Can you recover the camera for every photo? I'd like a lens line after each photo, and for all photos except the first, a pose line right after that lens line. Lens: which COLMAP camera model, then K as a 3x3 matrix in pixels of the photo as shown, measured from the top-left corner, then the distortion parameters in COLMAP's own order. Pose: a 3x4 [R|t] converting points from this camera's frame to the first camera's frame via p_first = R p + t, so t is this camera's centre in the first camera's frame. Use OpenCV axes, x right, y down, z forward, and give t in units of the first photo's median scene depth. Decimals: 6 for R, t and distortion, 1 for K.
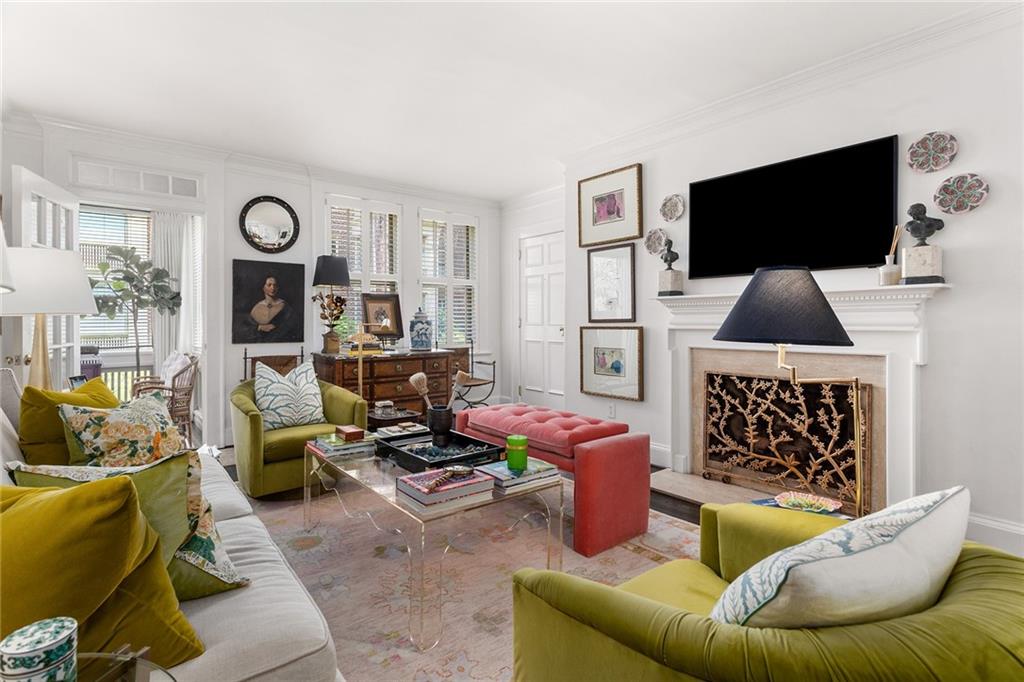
lens RADIAL K [[510.1, 0, 506.7], [0, 510.1, 323.1], [0, 0, 1]] dist [0.000036, 0.000179]
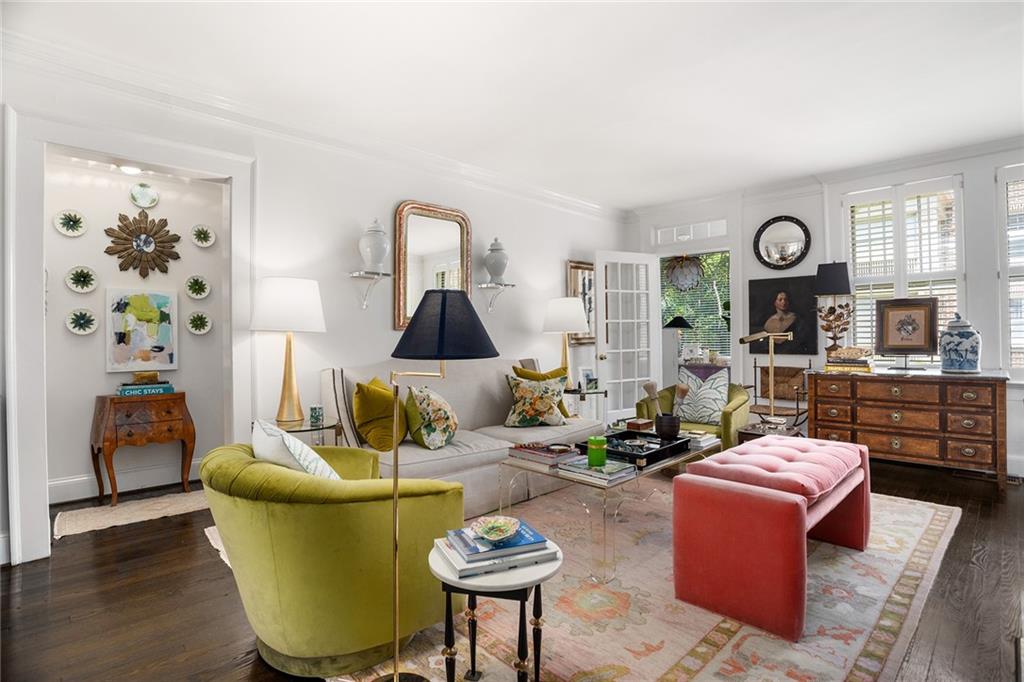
lens RADIAL K [[518.6, 0, 512.0], [0, 518.6, 341.0], [0, 0, 1]] dist [-0.000614, 0.000157]
pose [[0.106913, 0.009739, -0.994221, 0.526368], [0.005625, 0.999930, 0.010400, -0.003074], [0.994252, -0.006704, 0.106851, 0.313975]]
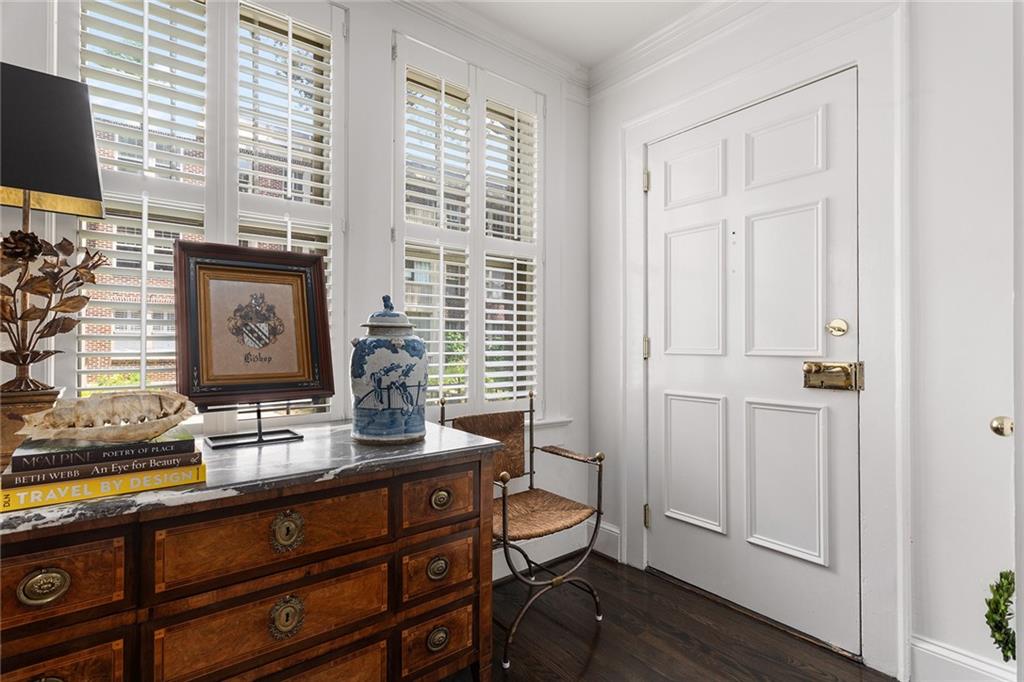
lens RADIAL K [[488.7, 0, 500.1], [0, 488.7, 335.6], [0, 0, 1]] dist [-0.000760, 0.000040]
pose [[0.999771, 0.006689, -0.020349, -0.104712], [-0.007174, 0.999690, -0.023853, -0.001288], [0.020183, 0.023994, 0.999508, 0.761291]]
